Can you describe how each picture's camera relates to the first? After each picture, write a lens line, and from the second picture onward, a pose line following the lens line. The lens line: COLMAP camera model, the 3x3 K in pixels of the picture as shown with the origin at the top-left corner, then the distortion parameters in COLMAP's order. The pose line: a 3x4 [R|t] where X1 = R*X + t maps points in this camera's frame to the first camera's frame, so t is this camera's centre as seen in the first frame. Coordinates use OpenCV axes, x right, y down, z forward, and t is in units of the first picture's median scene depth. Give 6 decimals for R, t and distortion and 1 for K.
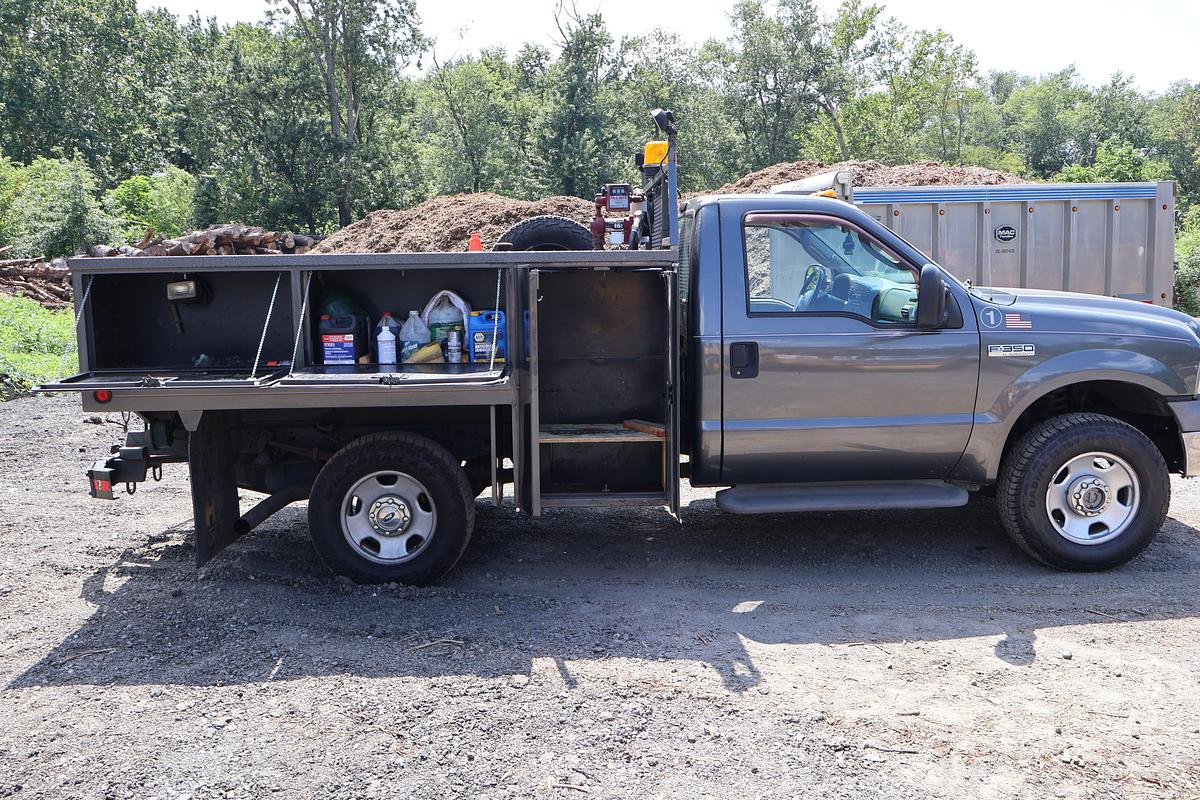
lens RADIAL K [[995.9, 0, 600.8], [0, 995.9, 396.5], [0, 0, 1]] dist [-0.004751, 0.005526]
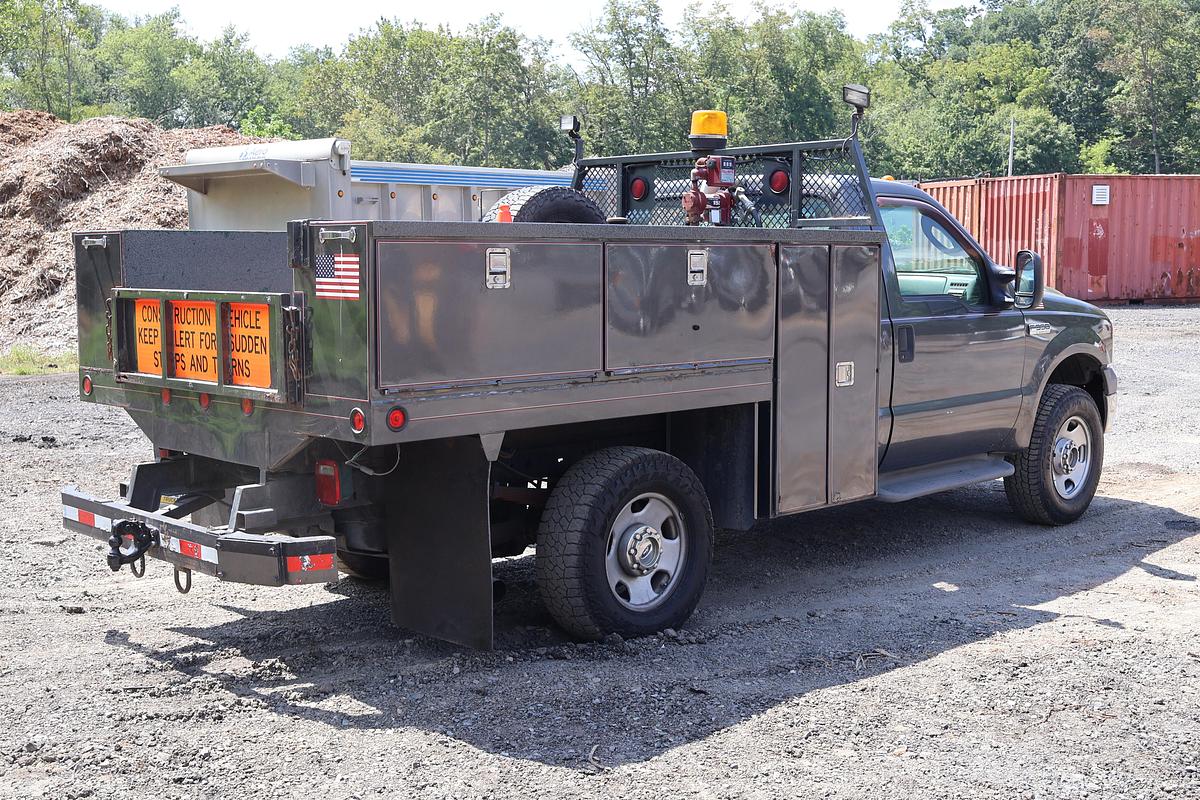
lens RADIAL K [[1371.2, 0, 612.9], [0, 1371.2, 401.0], [0, 0, 1]] dist [0.010128, 0.000000]
pose [[0.732663, -0.056732, 0.678223, -0.901073], [0.079333, 0.996846, -0.002316, 0.000016], [-0.675952, 0.055502, 0.734853, 0.177348]]
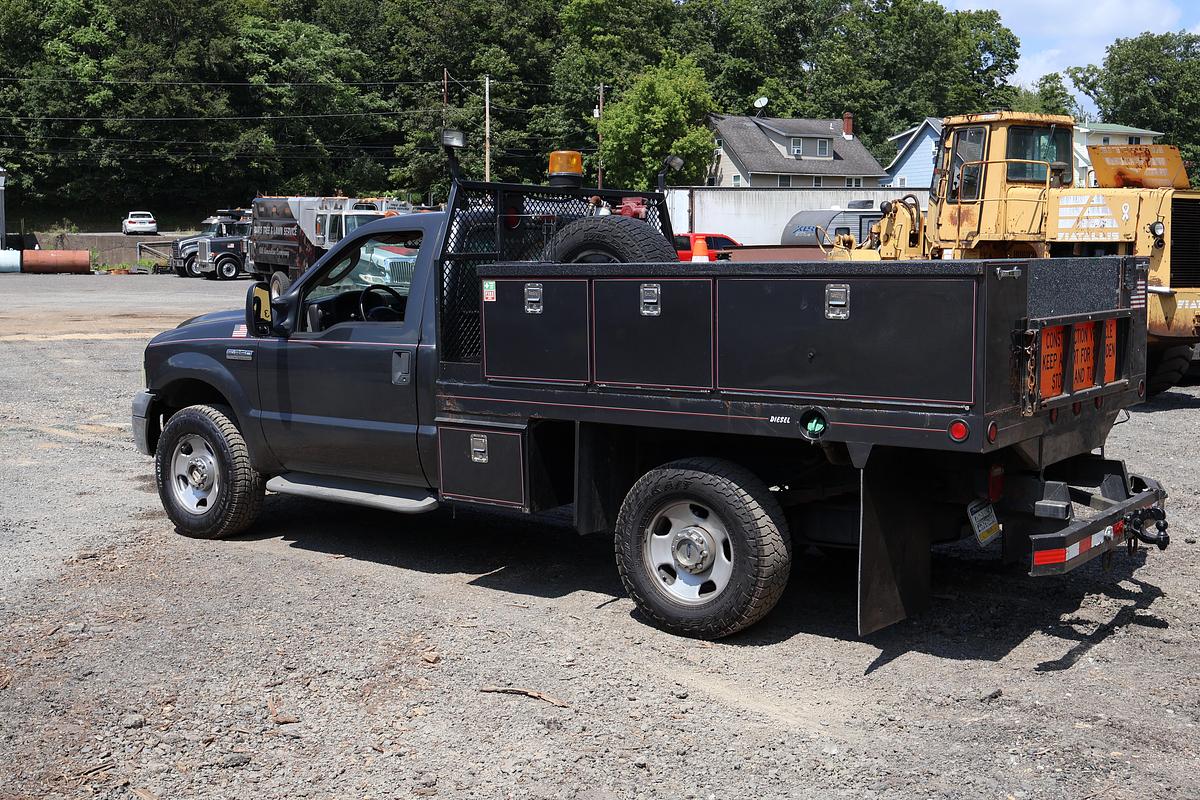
lens RADIAL K [[1371.2, 0, 604.0], [0, 1371.2, 407.7], [0, 0, 1]] dist [0.010128, 0.000000]
pose [[-0.786002, -0.041079, 0.616857, -0.850306], [0.103129, 0.975097, 0.196343, -0.285434], [-0.609561, 0.217942, -0.762192, 2.166954]]
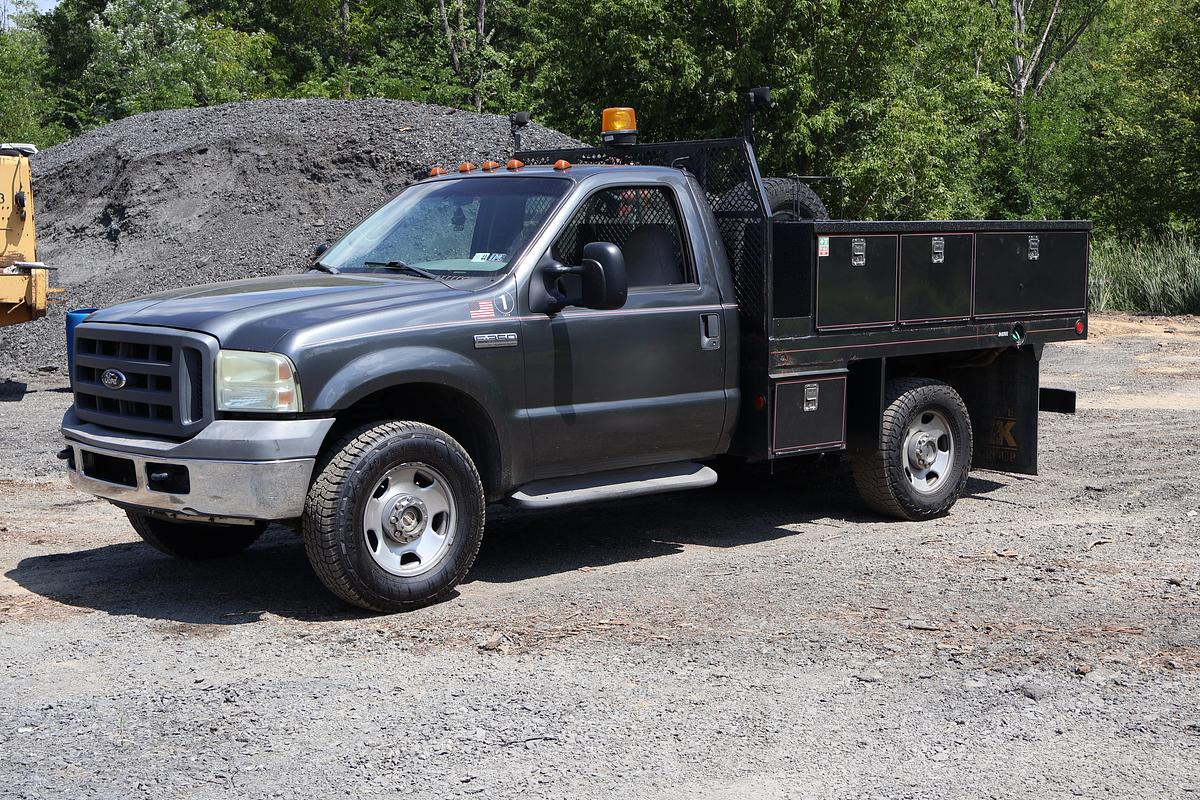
lens RADIAL K [[1657.8, 0, 602.5], [0, 1657.8, 394.7], [0, 0, 1]] dist [0.009849, 0.000000]
pose [[-0.765951, 0.087307, -0.636944, 1.162164], [-0.063090, 0.975746, 0.209615, -0.336579], [0.639796, 0.200740, -0.741865, 2.335294]]
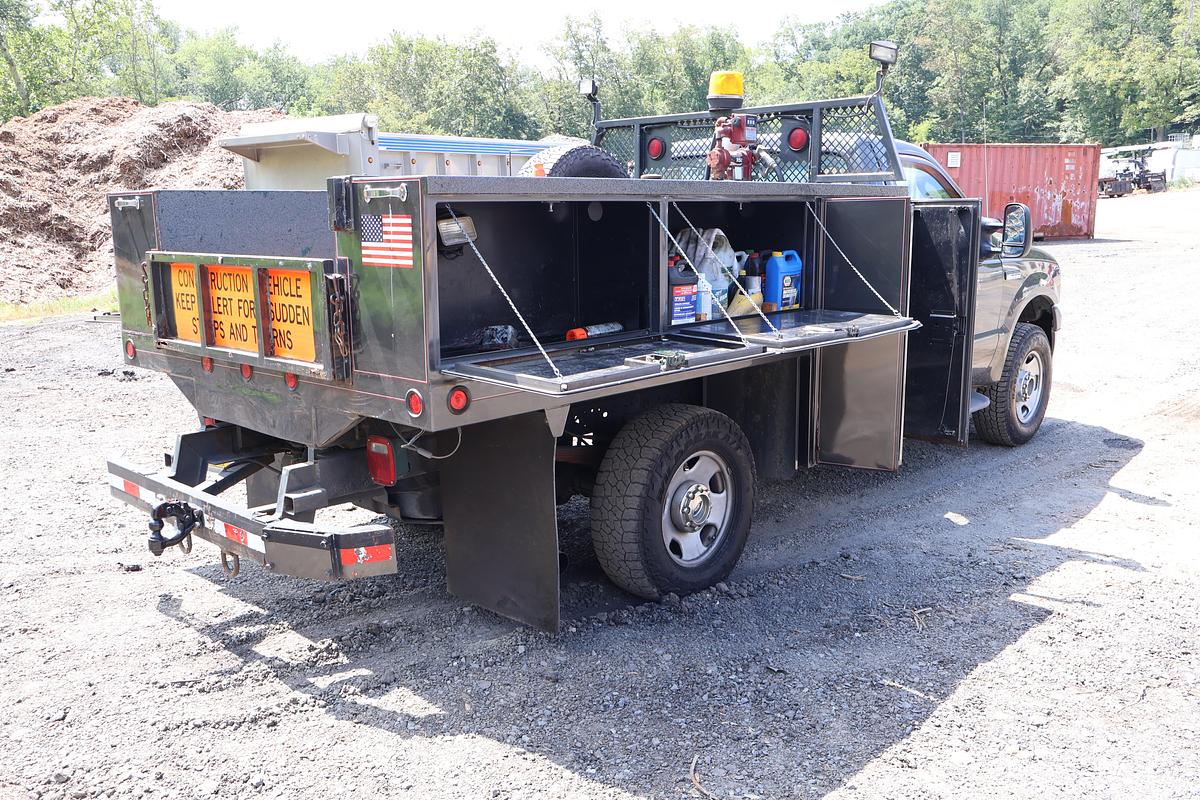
lens RADIAL K [[995.9, 0, 614.4], [0, 995.9, 400.1], [0, 0, 1]] dist [-0.004751, 0.005526]
pose [[0.702272, -0.125577, 0.700746, -0.755629], [0.092492, 0.992071, 0.085090, -0.039345], [-0.705875, 0.005057, 0.708318, 0.430712]]
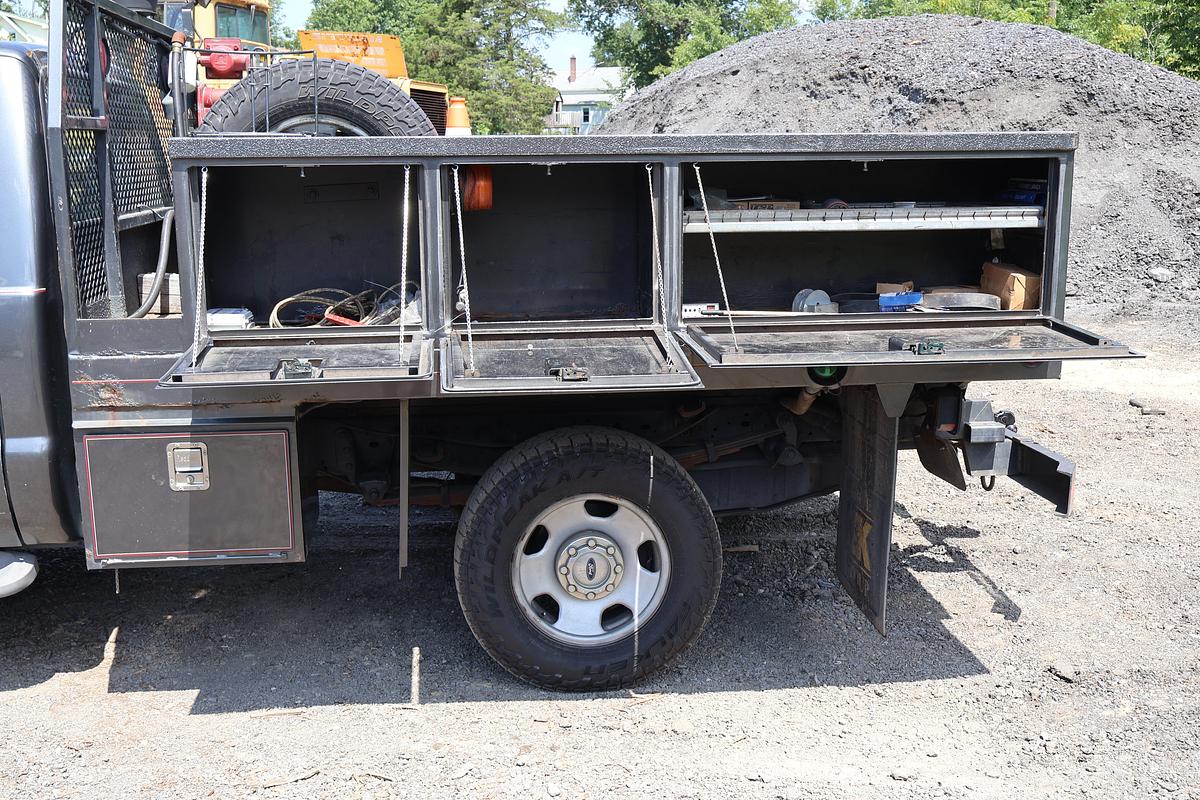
lens RADIAL K [[1251.7, 0, 590.7], [0, 1251.7, 404.0], [0, 0, 1]] dist [0.002612, 0.000000]
pose [[-0.995391, 0.043015, -0.085708, -0.145883], [0.012757, 0.945206, 0.326225, -0.254381], [0.095045, 0.323628, -0.941399, 1.910429]]
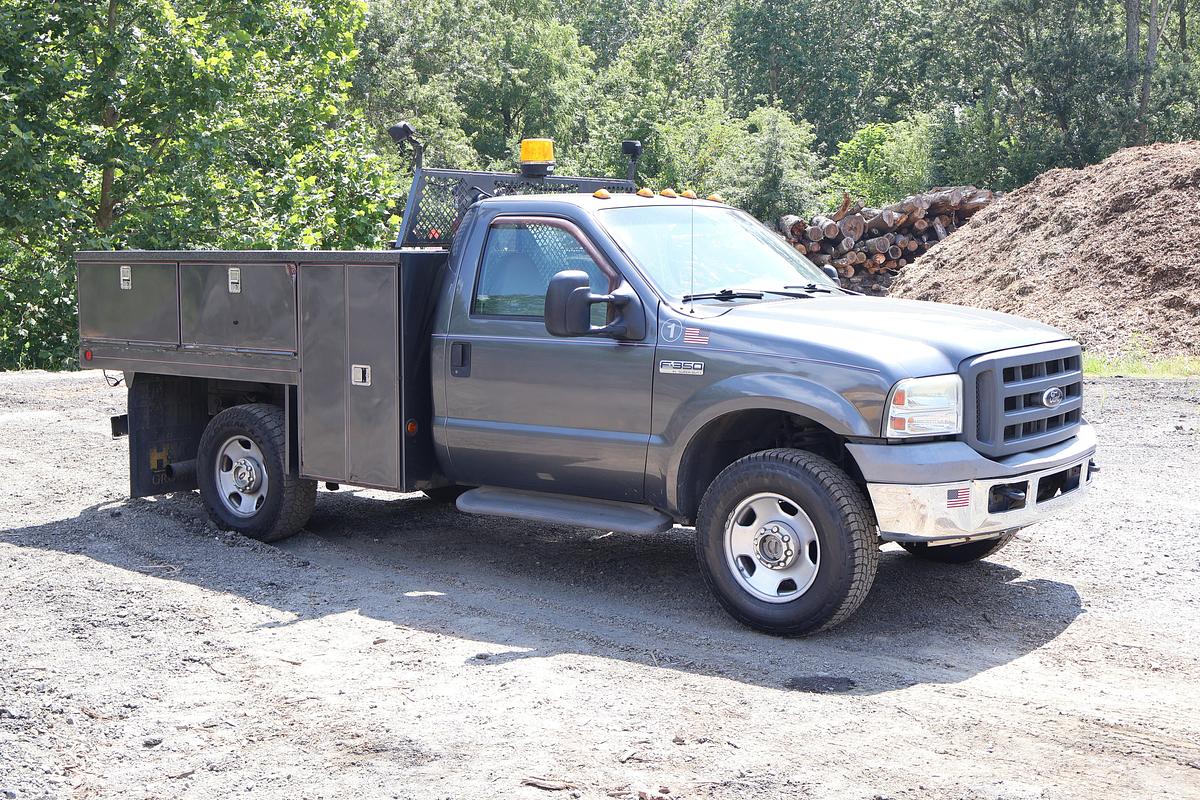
lens RADIAL K [[1465.3, 0, 594.2], [0, 1465.3, 403.4], [0, 0, 1]] dist [0.001713, 0.000000]
pose [[0.777013, 0.080120, -0.624365, 1.076536], [-0.092207, 0.995655, 0.013014, -0.021882], [0.622694, 0.047459, 0.781024, -0.079853]]
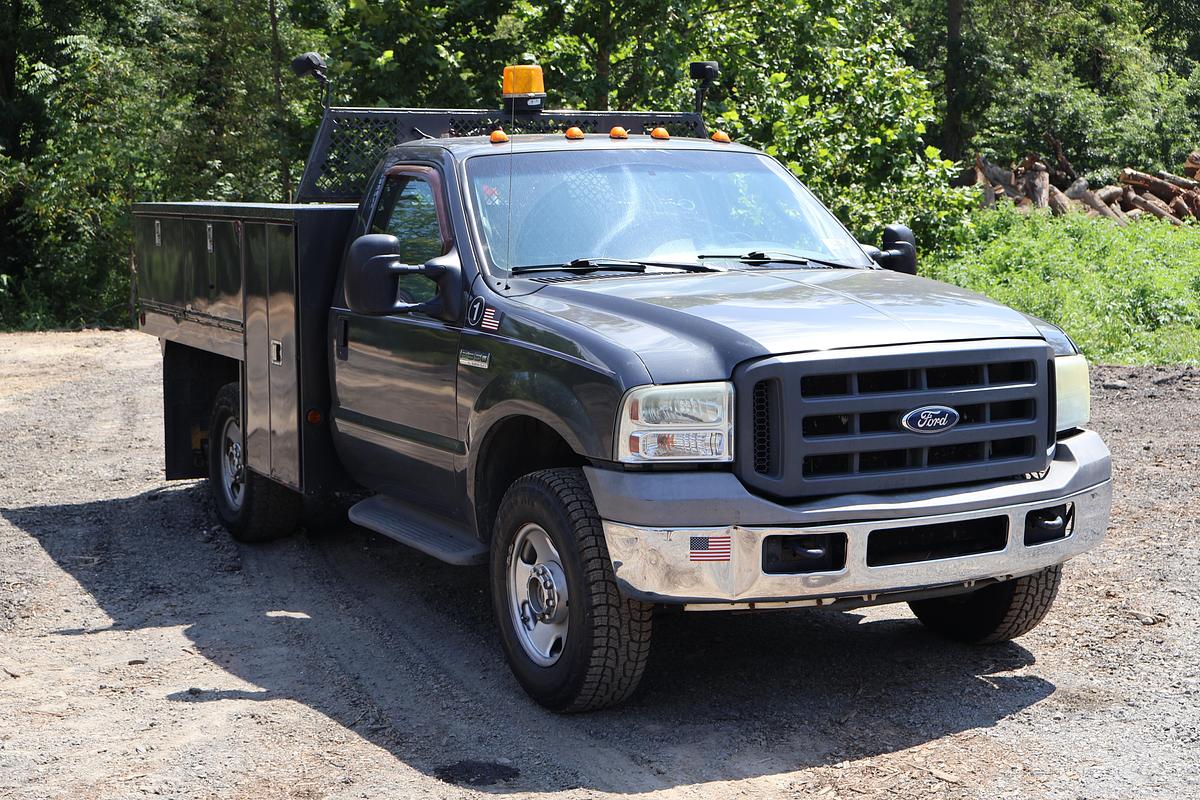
lens RADIAL K [[1861.3, 0, 600.7], [0, 1861.3, 397.6], [0, 0, 1]] dist [0.003897, 0.000000]
pose [[0.439838, 0.115995, -0.890555, 1.498622], [-0.118416, 0.990457, 0.070522, -0.112491], [0.890236, 0.074437, 0.449376, 0.436691]]
